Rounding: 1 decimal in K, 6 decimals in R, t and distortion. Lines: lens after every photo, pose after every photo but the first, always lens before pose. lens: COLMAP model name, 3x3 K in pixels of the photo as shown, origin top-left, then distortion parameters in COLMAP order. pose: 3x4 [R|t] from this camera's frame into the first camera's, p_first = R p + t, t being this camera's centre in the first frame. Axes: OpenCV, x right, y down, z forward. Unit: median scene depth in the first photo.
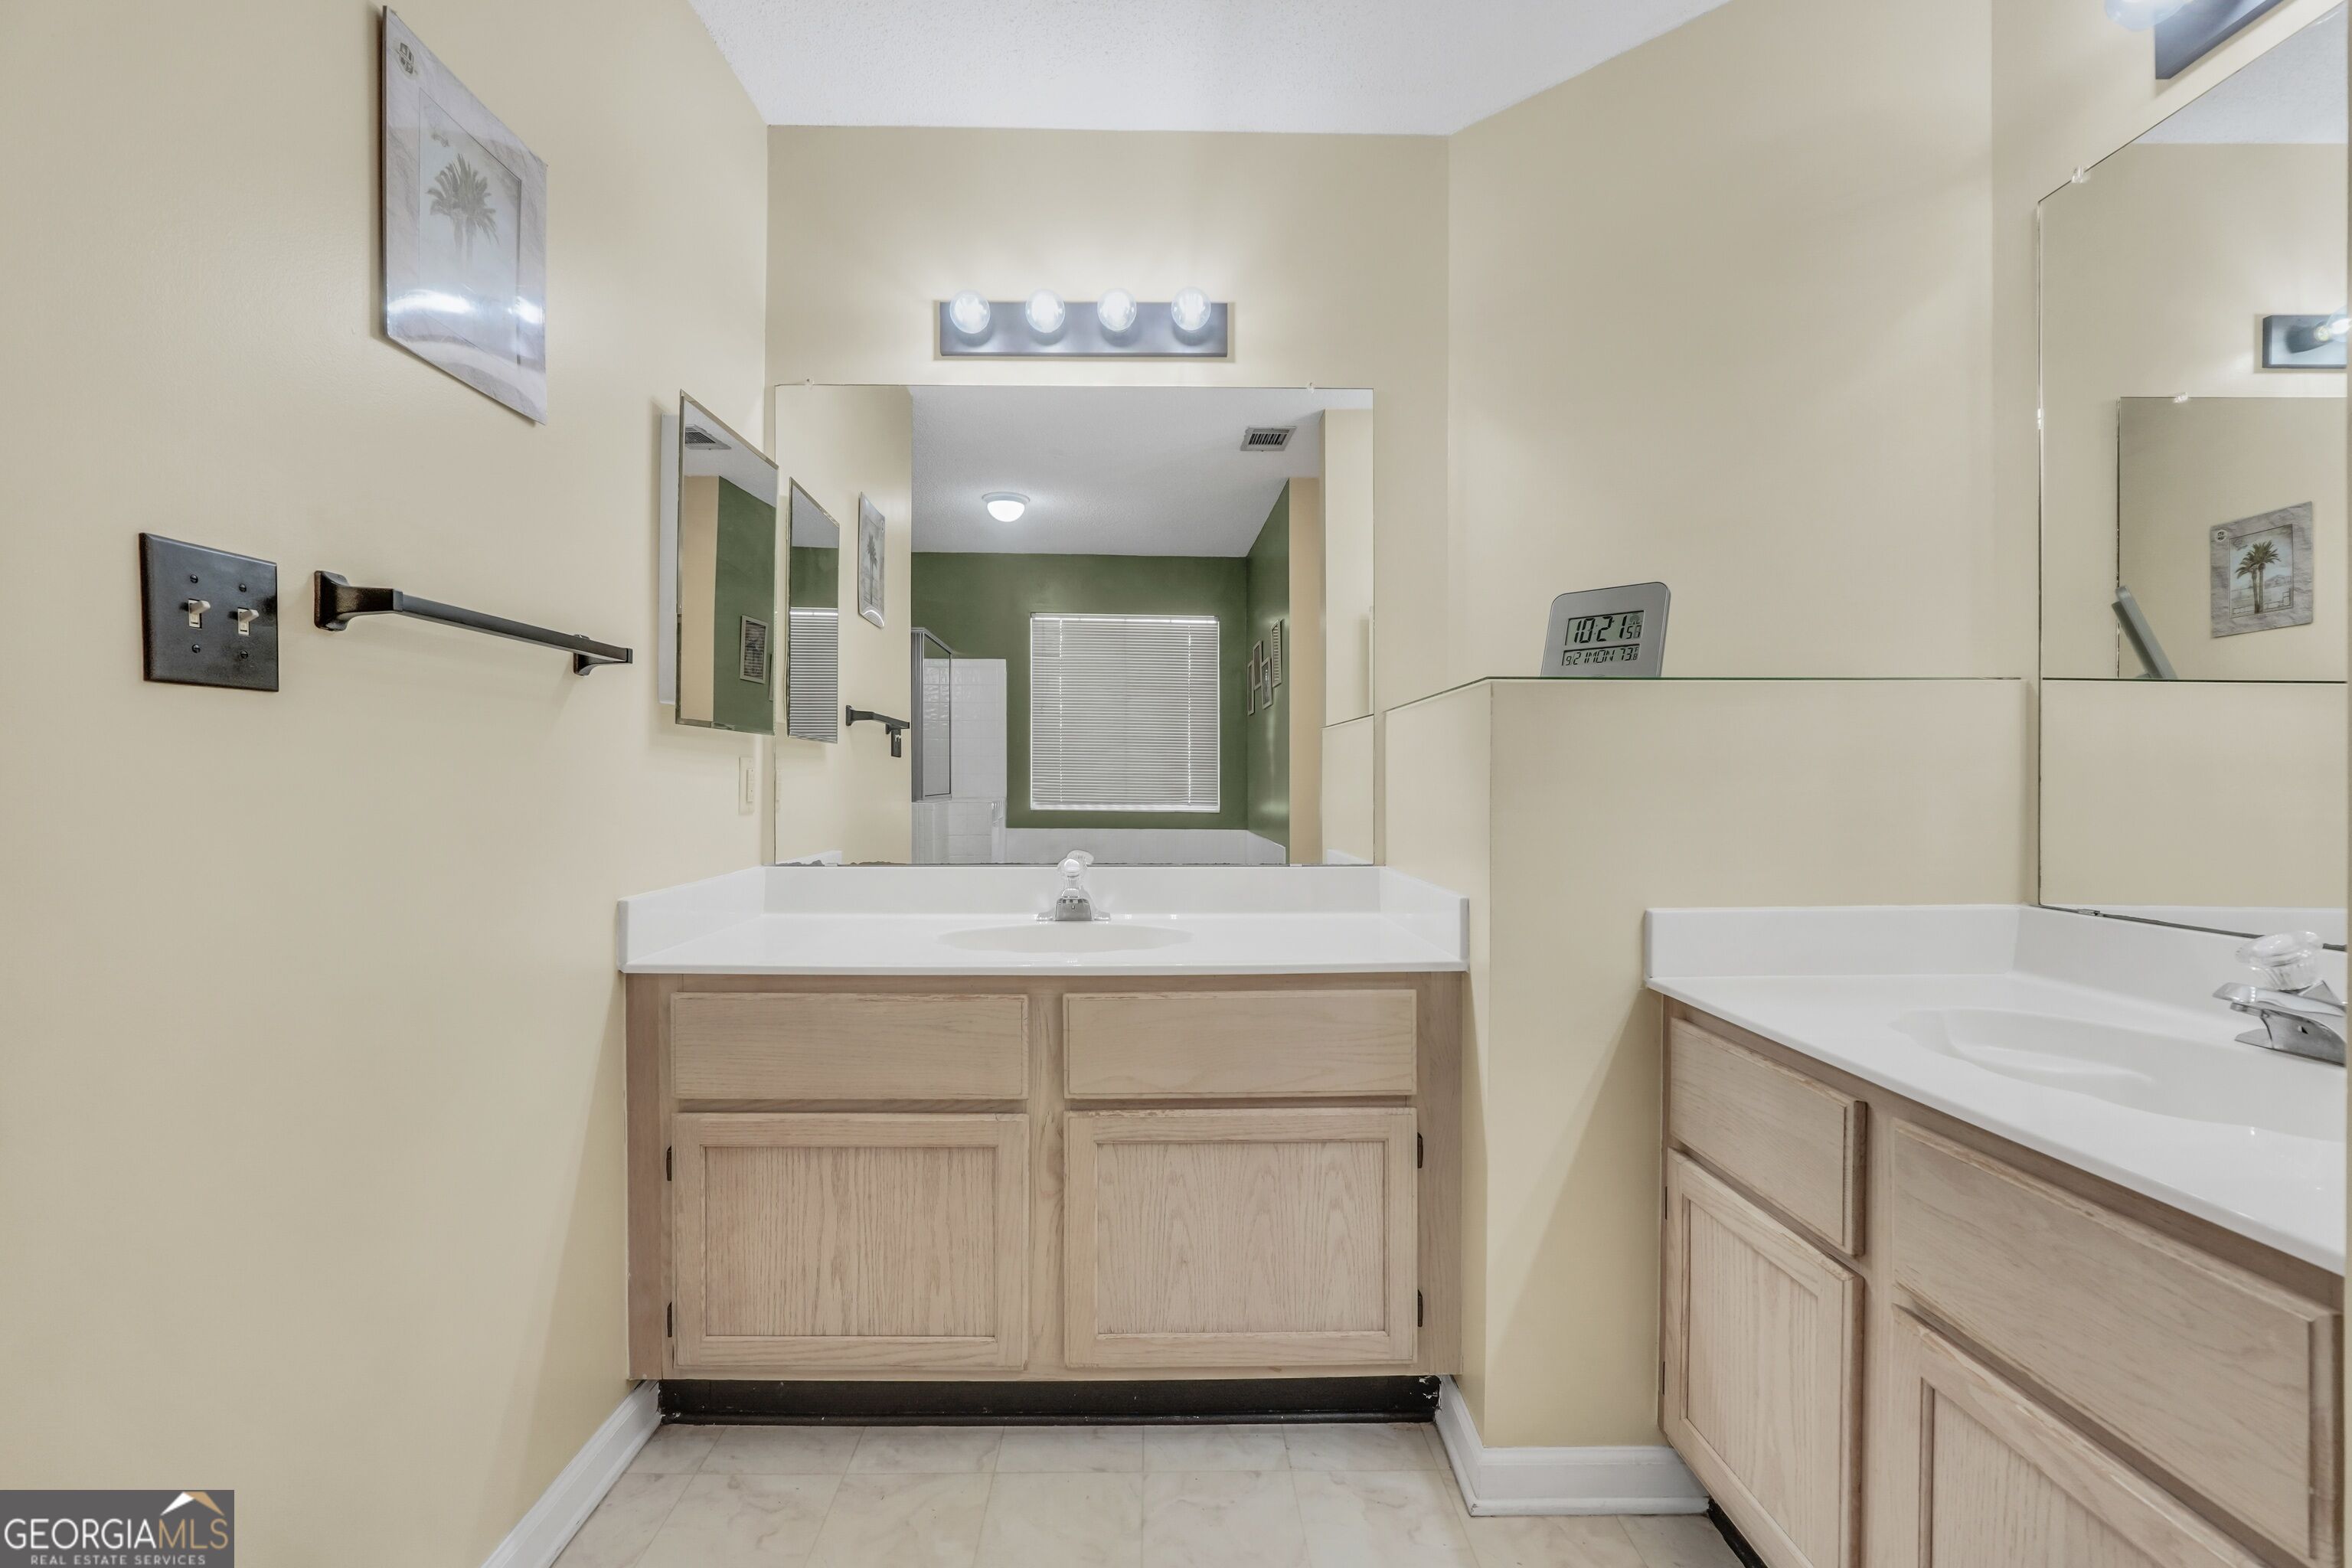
lens RADIAL K [[999.2, 0, 1176.0], [0, 999.2, 784.0], [0, 0, 1]] dist [-0.017257, 0.006340]
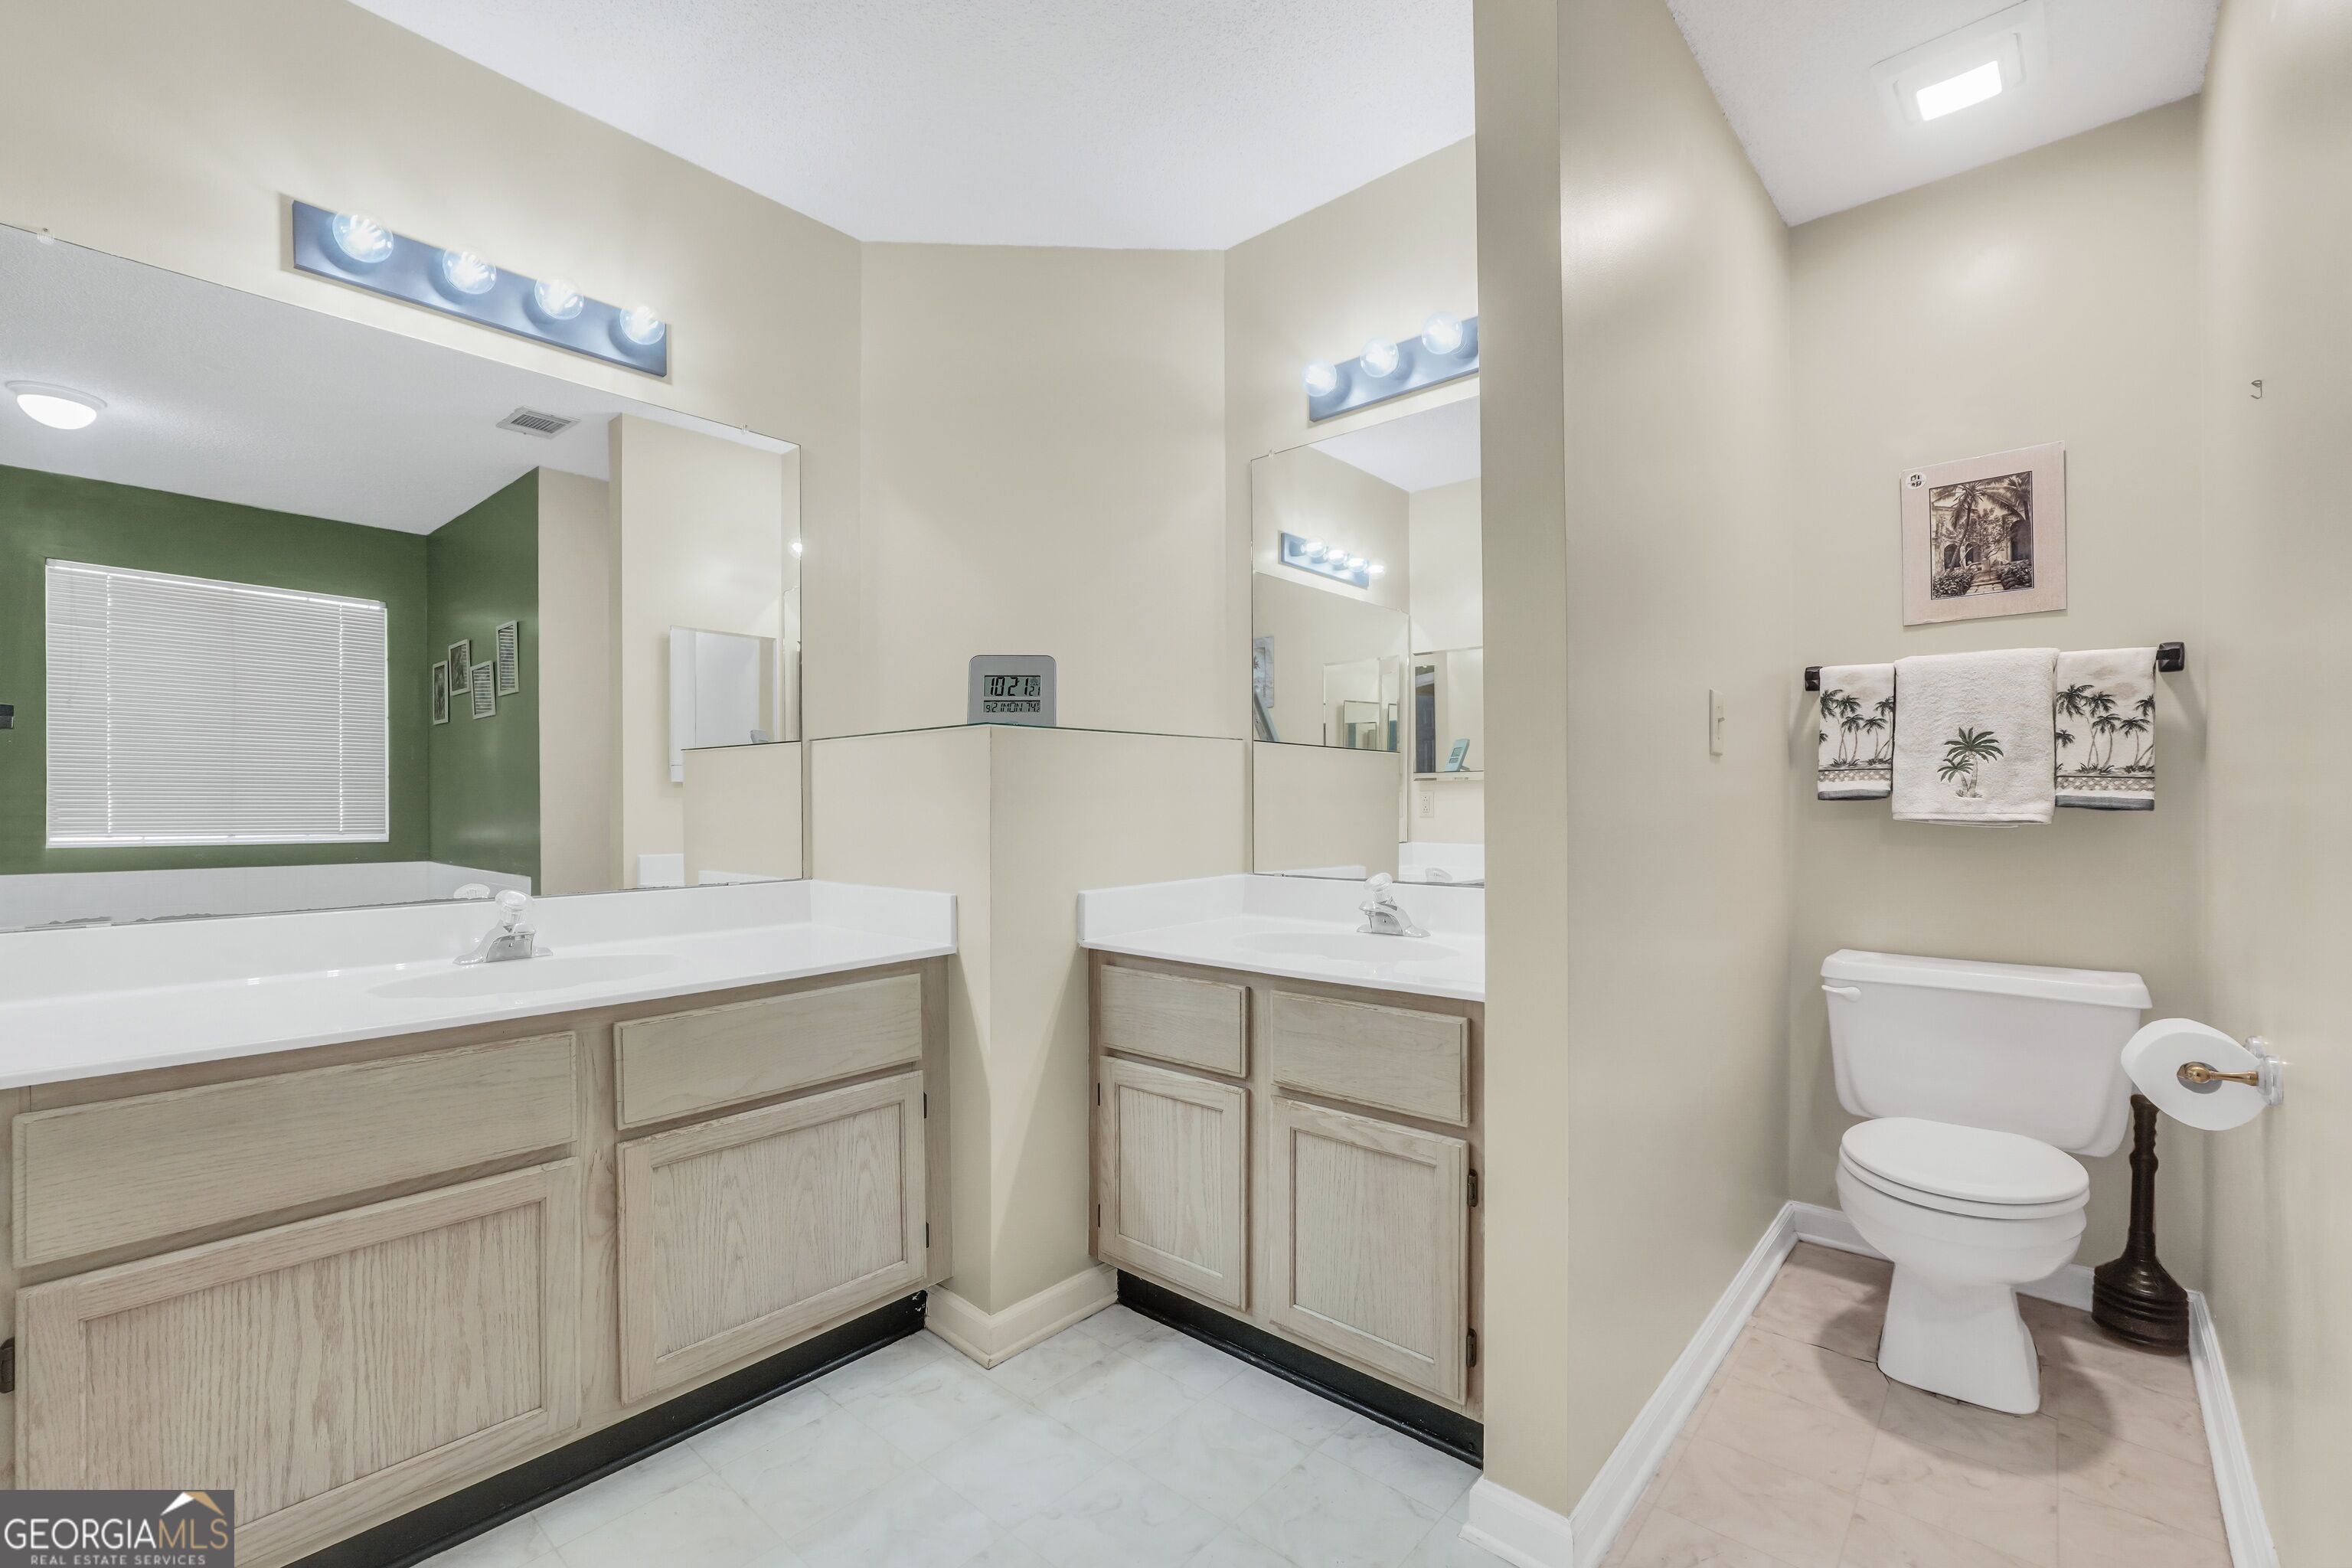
lens RADIAL K [[1010.0, 0, 1155.5], [0, 1010.0, 800.6], [0, 0, 1]] dist [-0.015523, 0.005825]
pose [[0.678932, -0.003935, 0.734190, -0.473820], [0.006434, 0.999979, -0.000591, -0.003249], [-0.734173, 0.005125, 0.678943, -0.053257]]
